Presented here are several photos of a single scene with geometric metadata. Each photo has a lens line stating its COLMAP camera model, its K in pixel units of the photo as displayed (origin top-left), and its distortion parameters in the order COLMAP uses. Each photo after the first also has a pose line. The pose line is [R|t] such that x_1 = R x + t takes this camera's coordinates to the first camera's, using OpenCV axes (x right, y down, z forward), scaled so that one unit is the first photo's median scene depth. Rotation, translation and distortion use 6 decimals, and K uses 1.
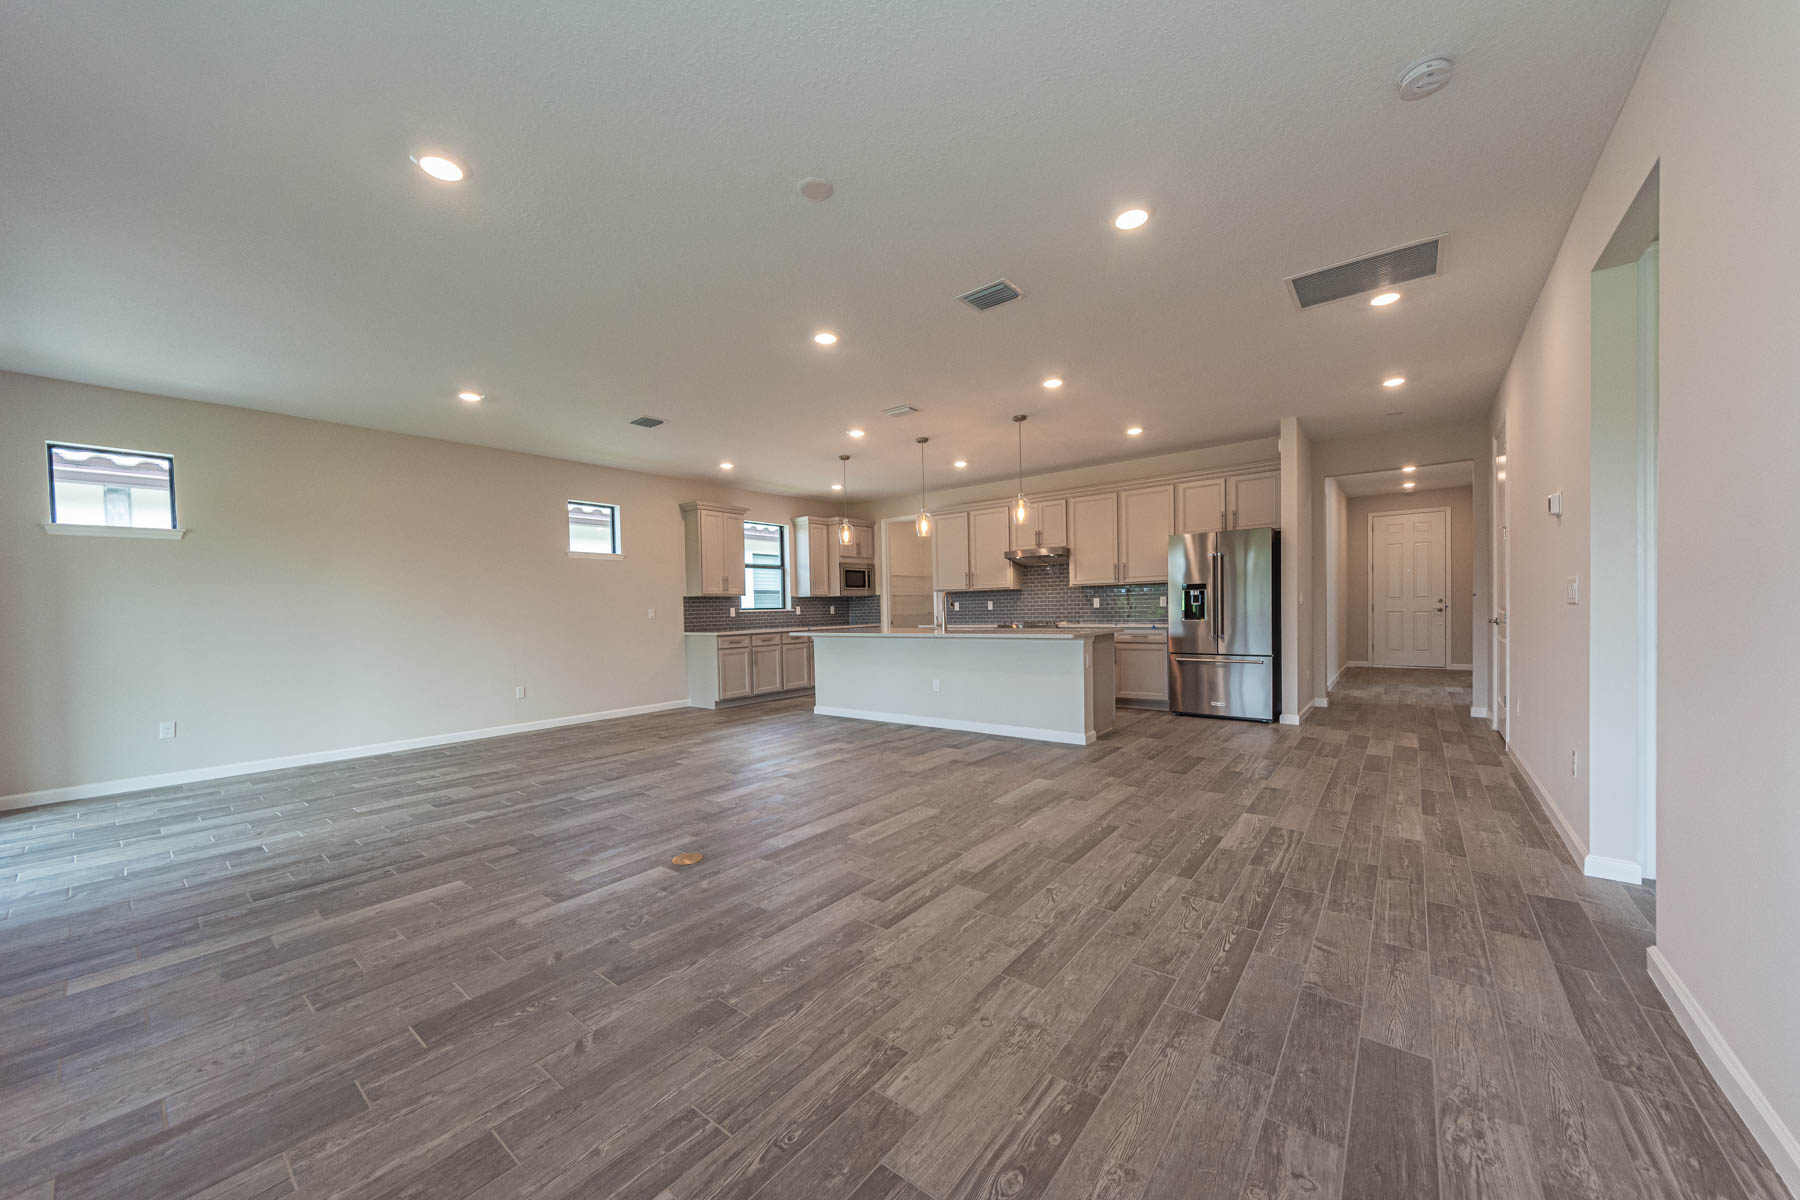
lens RADIAL K [[639.1, 0, 910.2], [0, 639.1, 627.8], [0, 0, 1]] dist [0.000630, -0.001554]
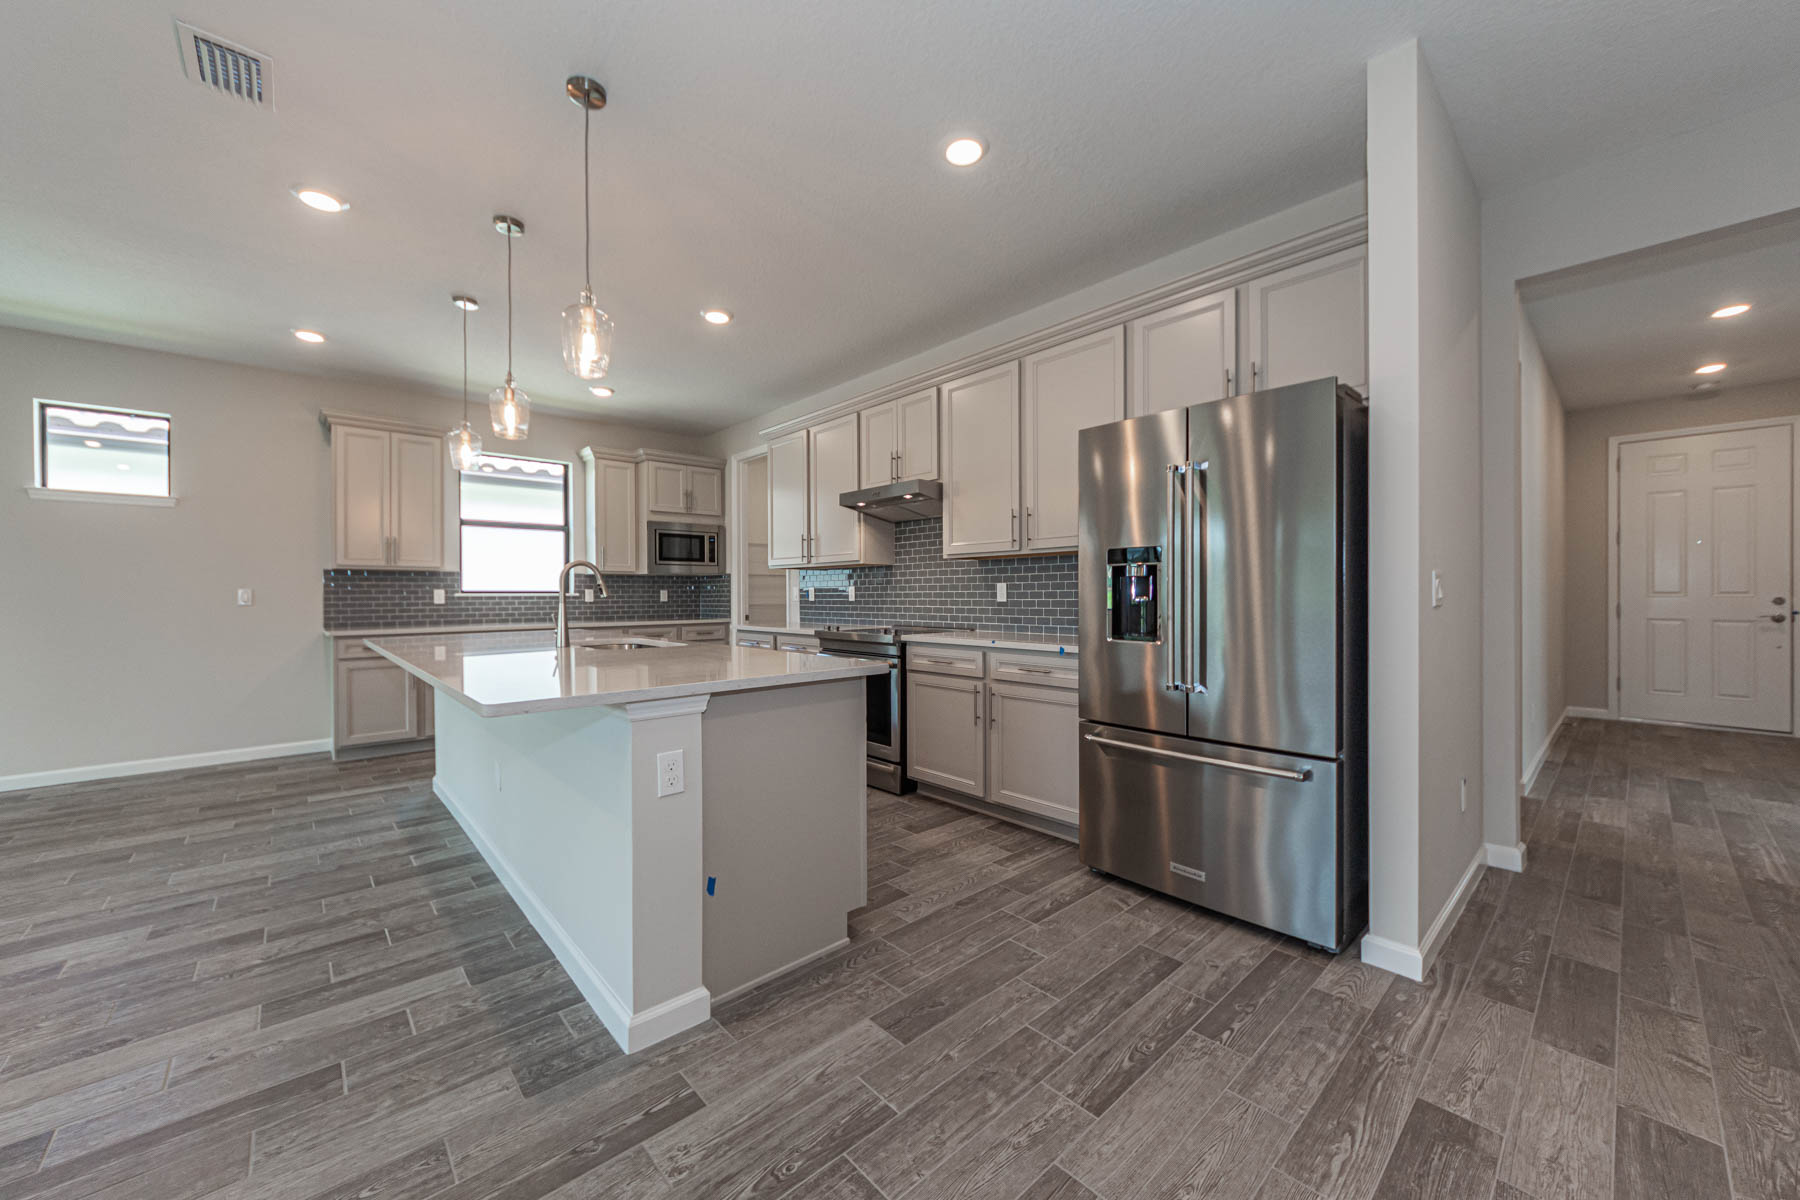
lens RADIAL K [[639.1, 0, 918.0], [0, 639.1, 607.5], [0, 0, 1]] dist [0.000630, -0.001554]
pose [[0.988071, 0.020808, -0.152587, 0.366853], [-0.022201, 0.999726, -0.007430, -0.025247], [0.152390, 0.010729, 0.988262, 0.582911]]
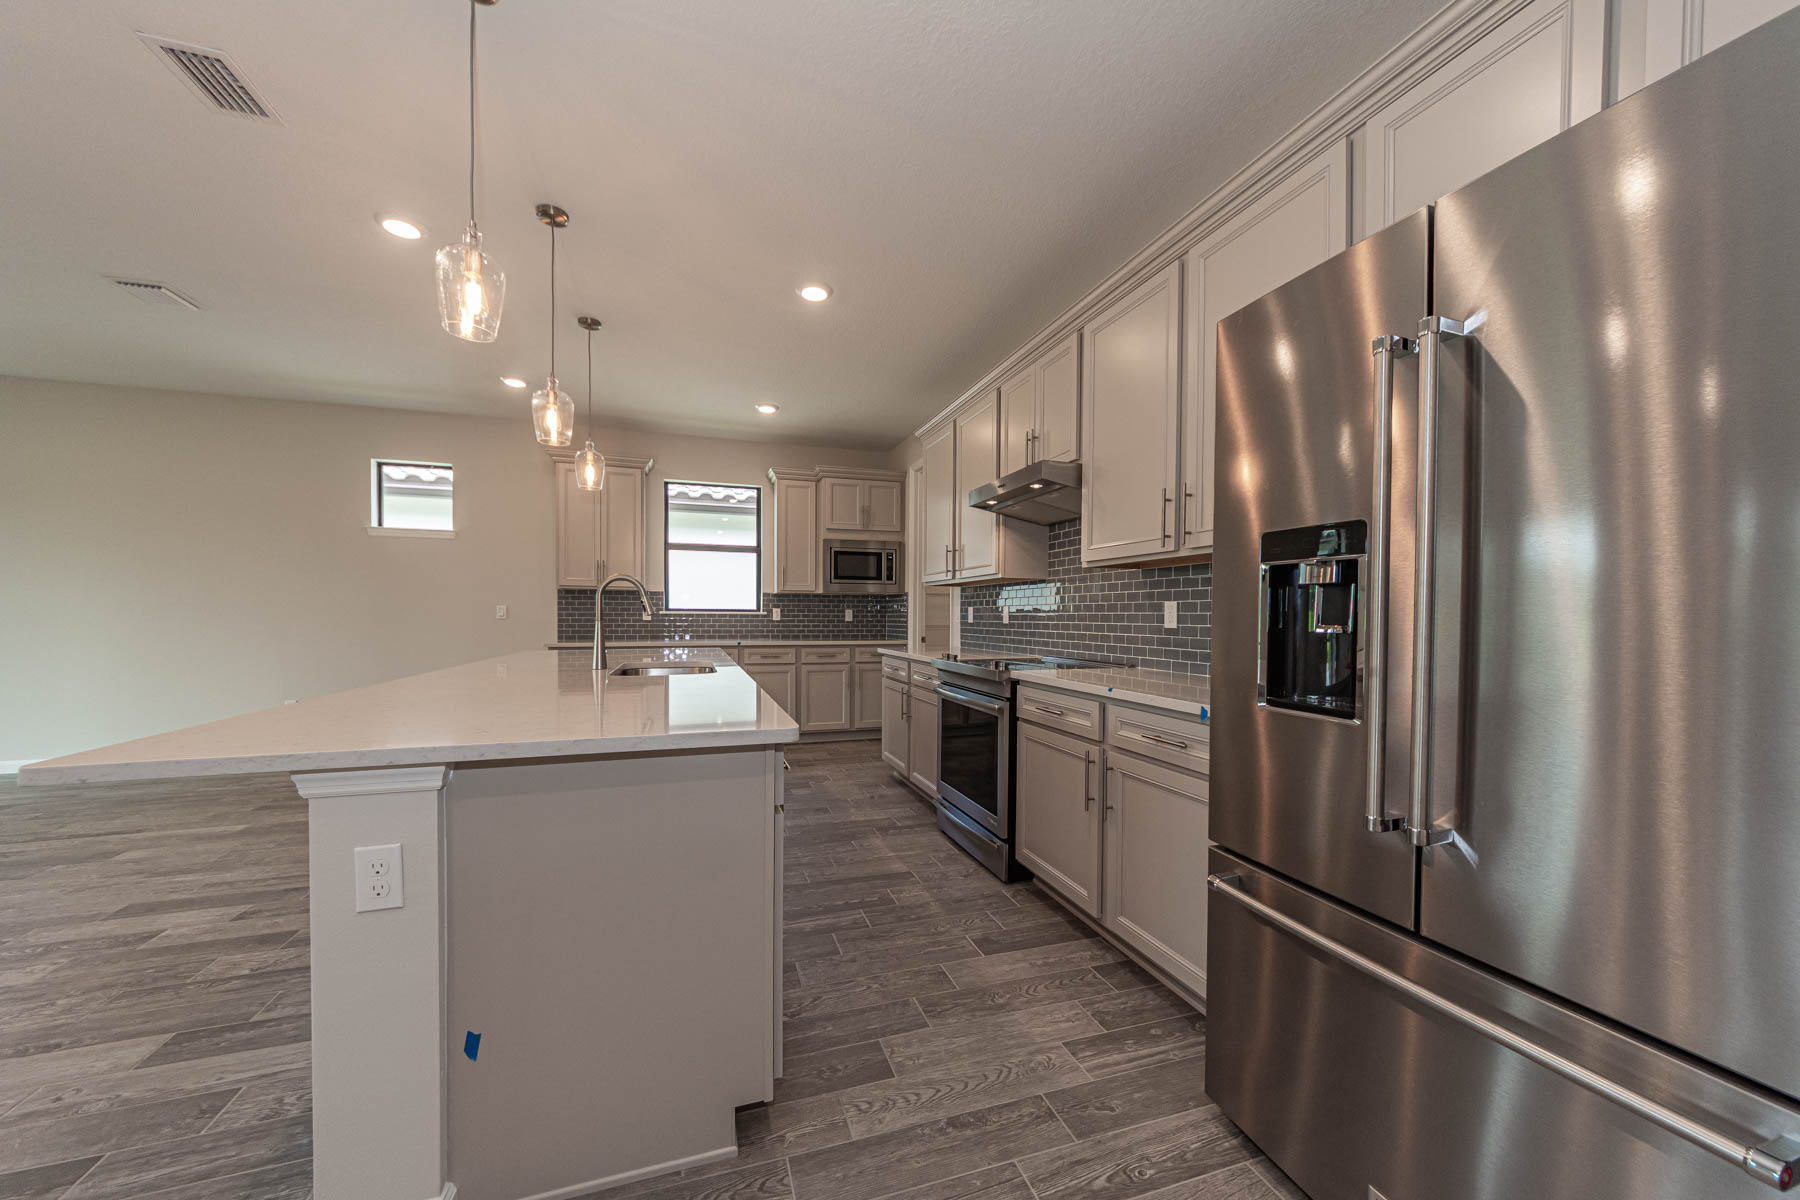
lens RADIAL K [[639.1, 0, 918.3], [0, 639.1, 624.9], [0, 0, 1]] dist [0.000630, -0.001554]
pose [[0.837775, 0.035311, -0.544873, 0.444551], [-0.042839, 0.999081, -0.001120, -0.031630], [0.544333, 0.024280, 0.838518, 0.755011]]
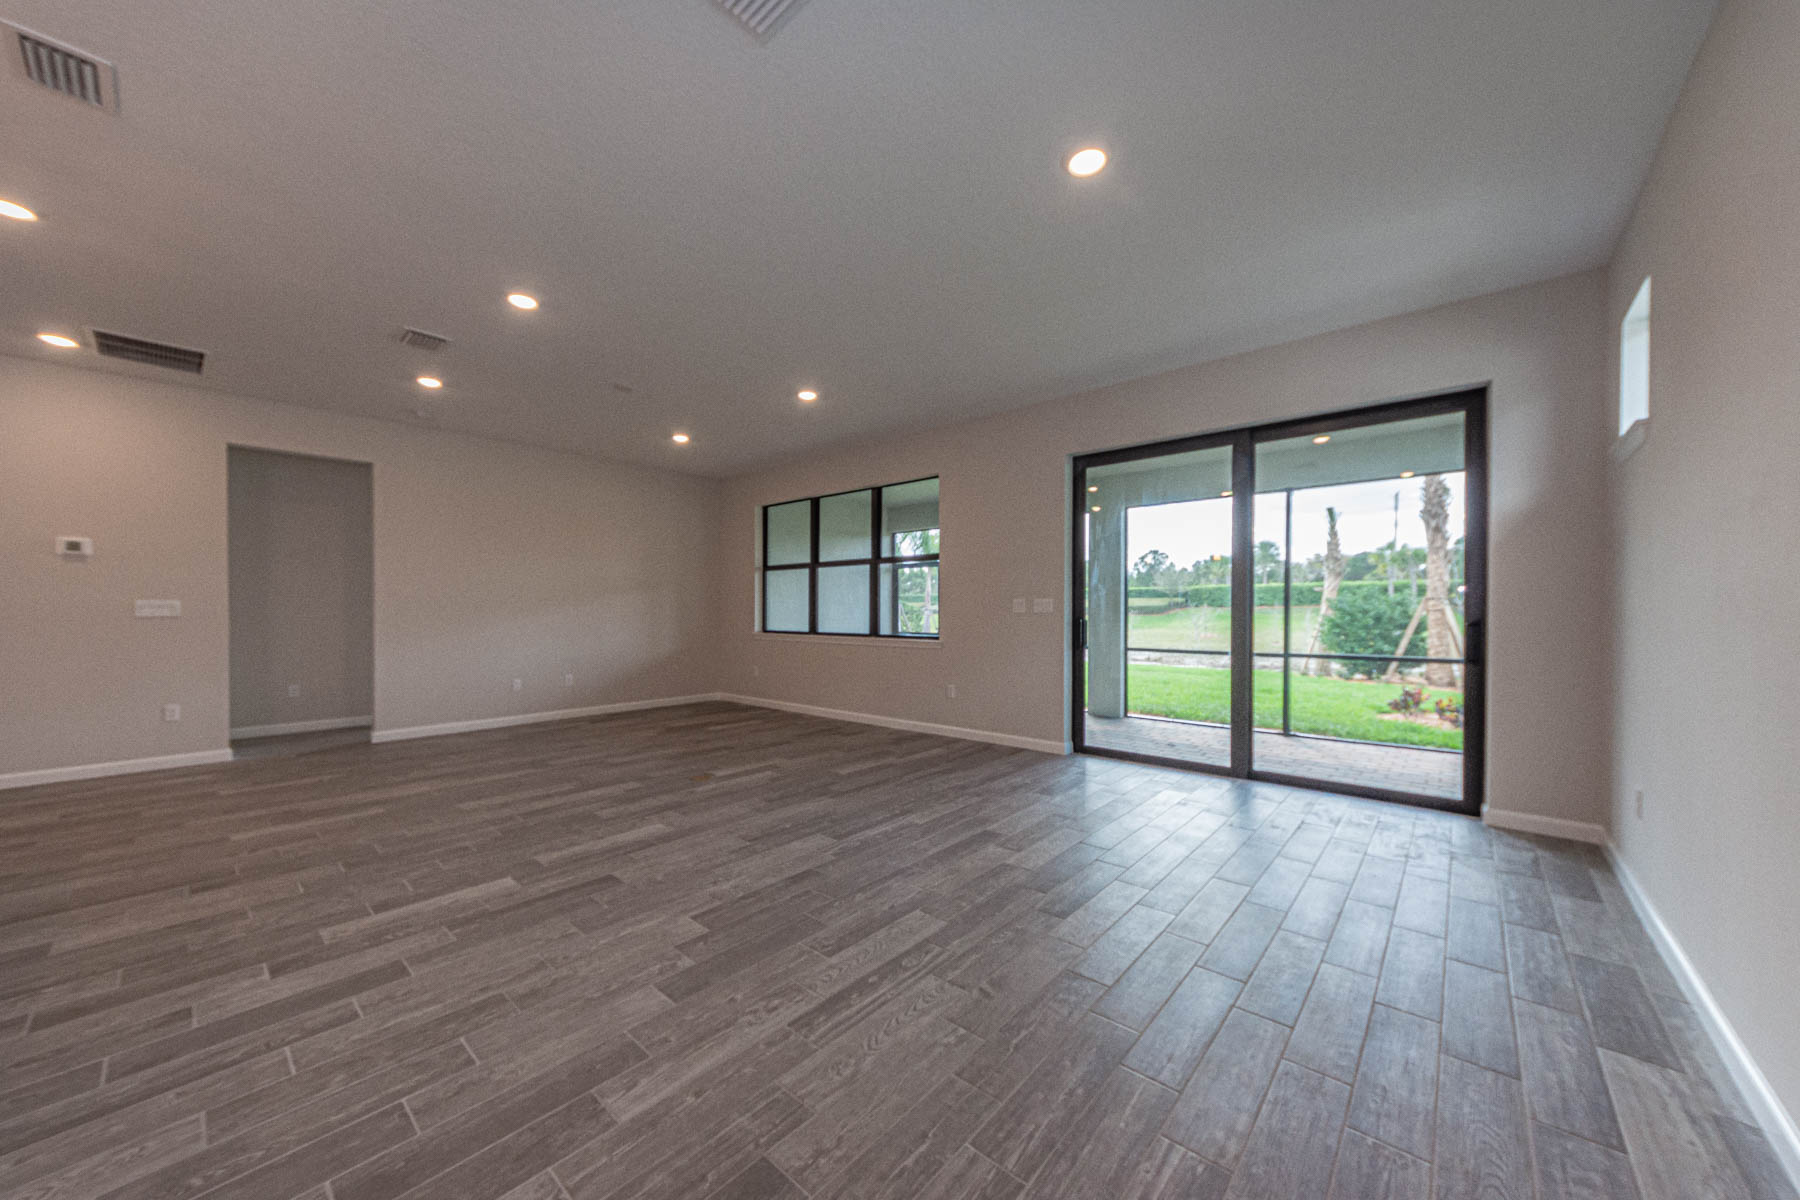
lens RADIAL K [[639.1, 0, 895.9], [0, 639.1, 602.0], [0, 0, 1]] dist [0.000630, -0.001554]
pose [[-0.997108, 0.025878, 0.071460, -0.416246], [0.026933, 0.999542, 0.013829, -0.020153], [-0.071070, 0.015714, -0.997348, 1.109053]]
